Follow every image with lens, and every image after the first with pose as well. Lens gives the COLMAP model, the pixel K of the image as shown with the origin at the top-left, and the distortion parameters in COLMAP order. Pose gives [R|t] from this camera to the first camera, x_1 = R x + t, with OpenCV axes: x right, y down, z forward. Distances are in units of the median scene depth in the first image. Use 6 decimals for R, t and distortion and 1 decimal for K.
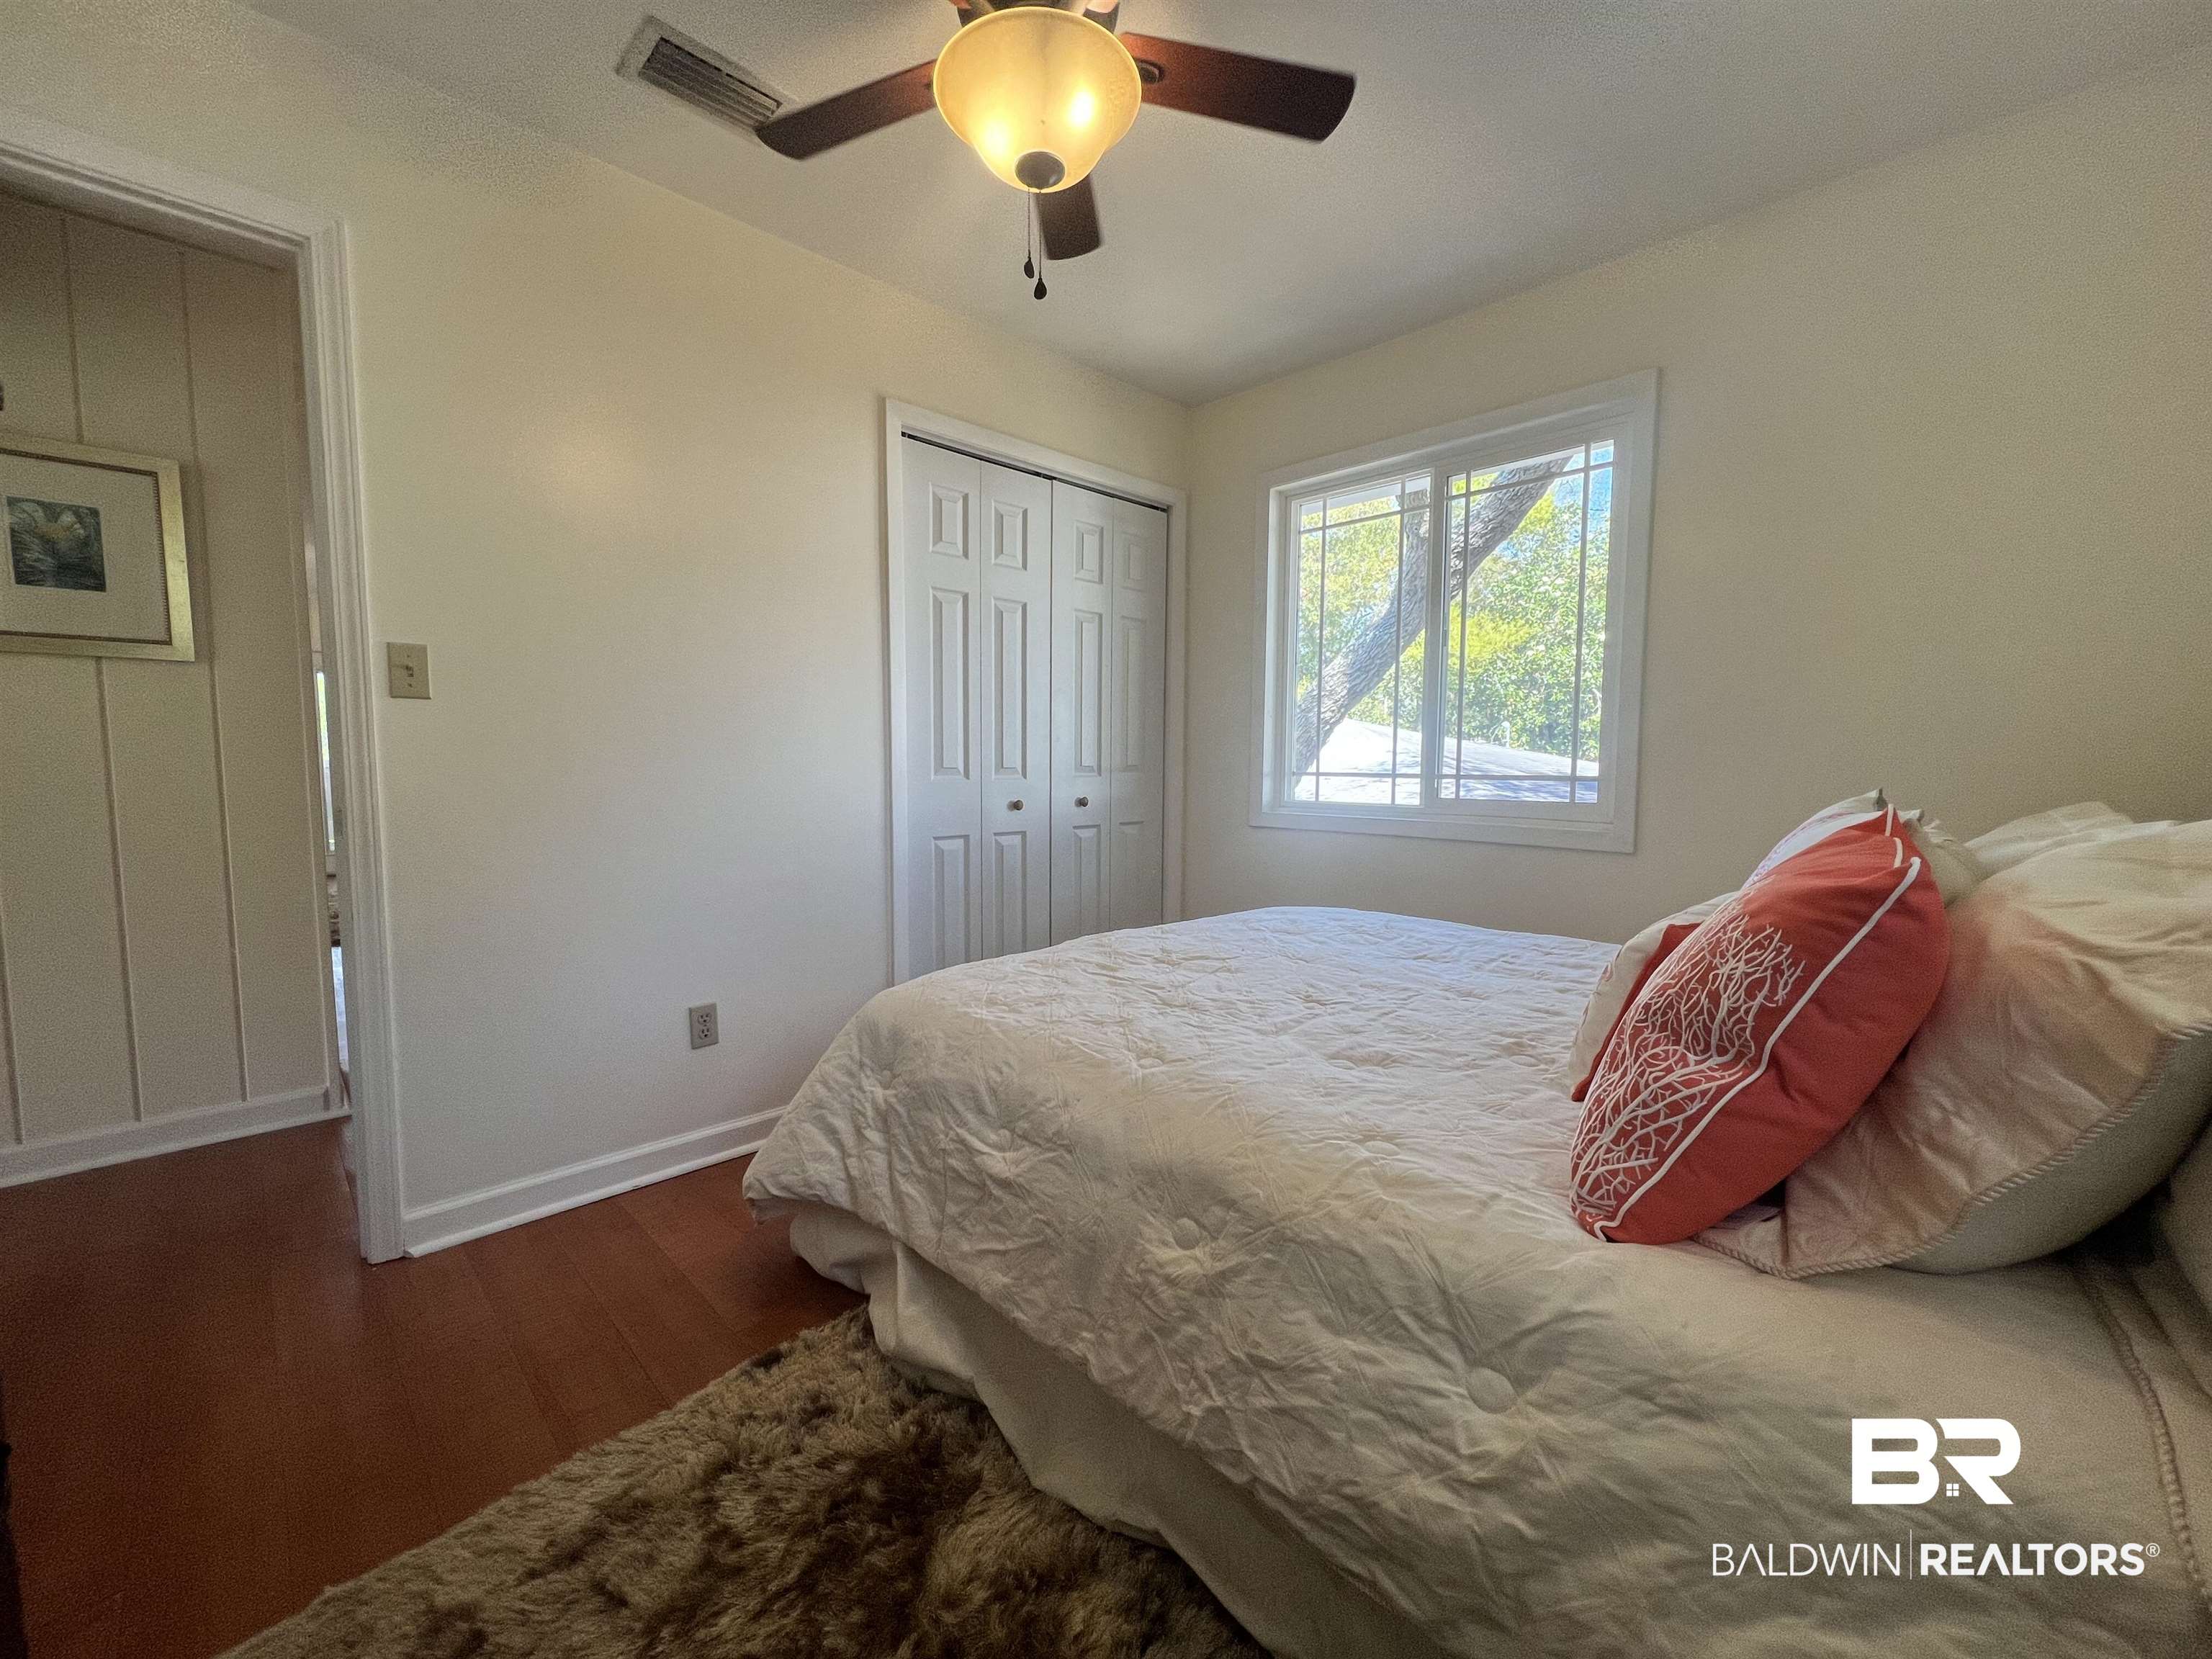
lens RADIAL K [[884.7, 0, 1106.0], [0, 884.7, 829.5], [0, 0, 1]] dist [0.000368, -0.000226]
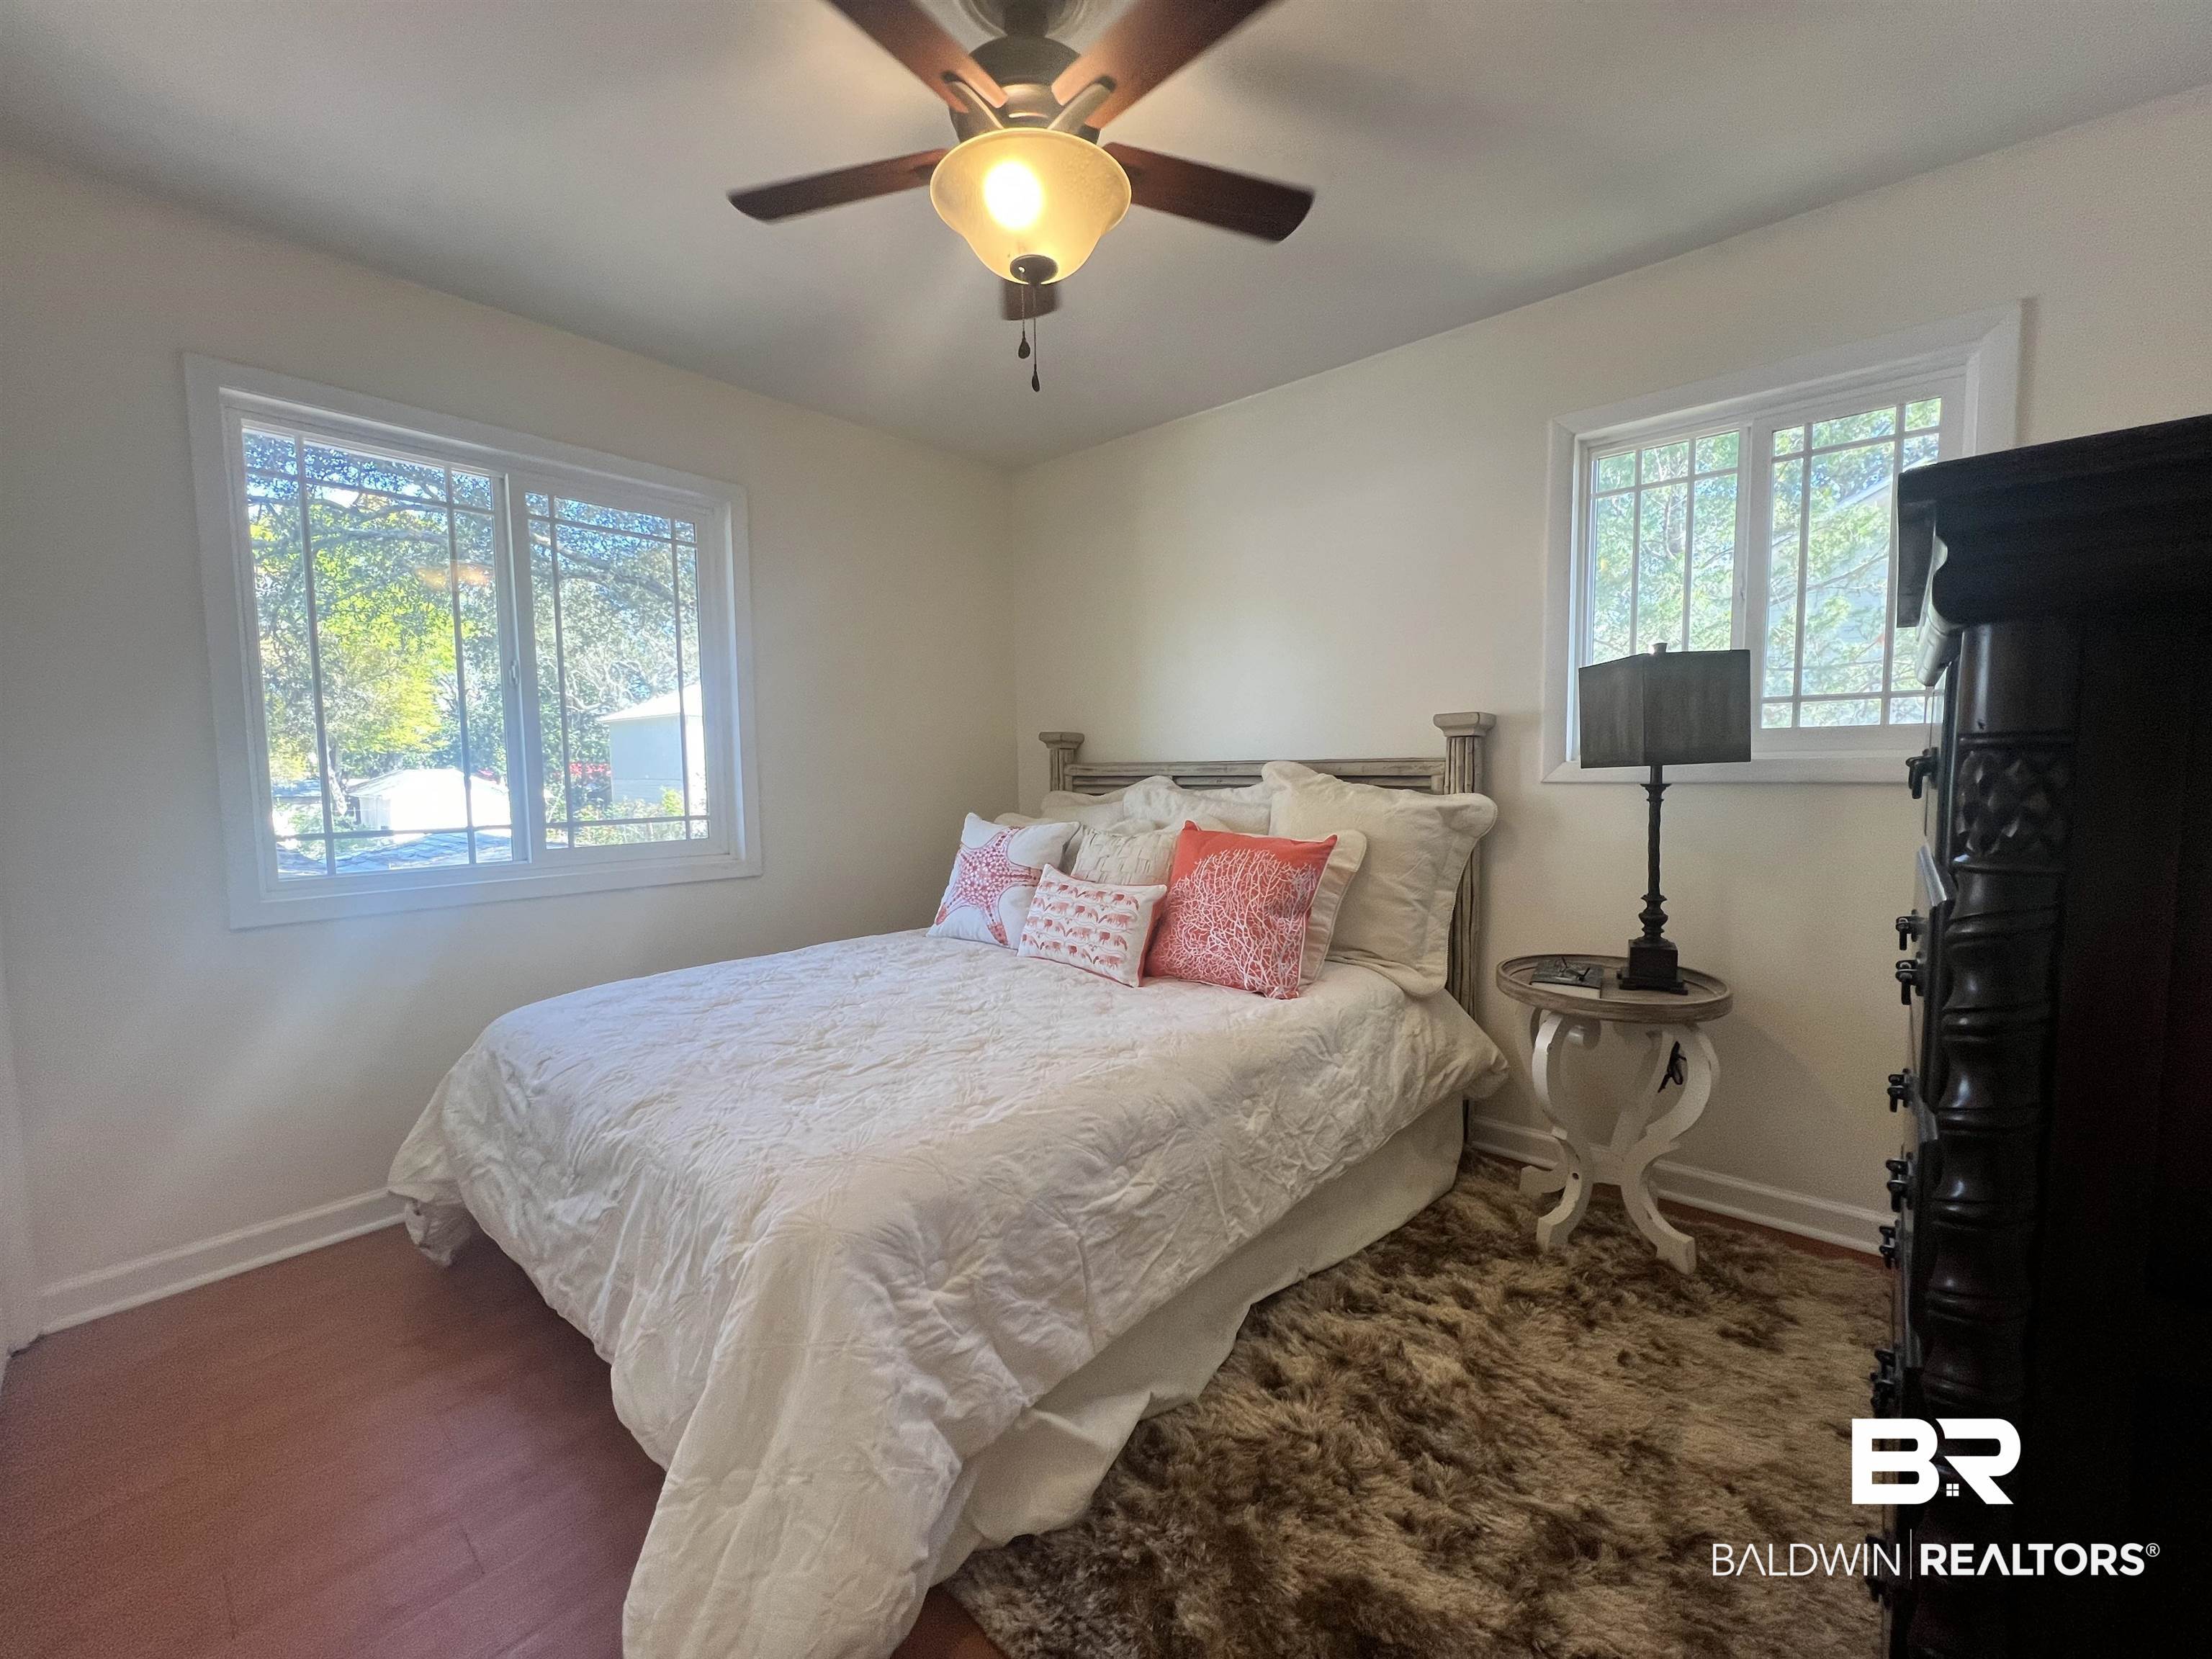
lens RADIAL K [[884.7, 0, 1106.0], [0, 884.7, 829.5], [0, 0, 1]] dist [0.000368, -0.000226]
pose [[-0.075279, -0.074267, 0.994393, -1.097022], [0.089518, 0.992693, 0.080917, -0.155218], [-0.993136, 0.095108, -0.068081, 0.983963]]
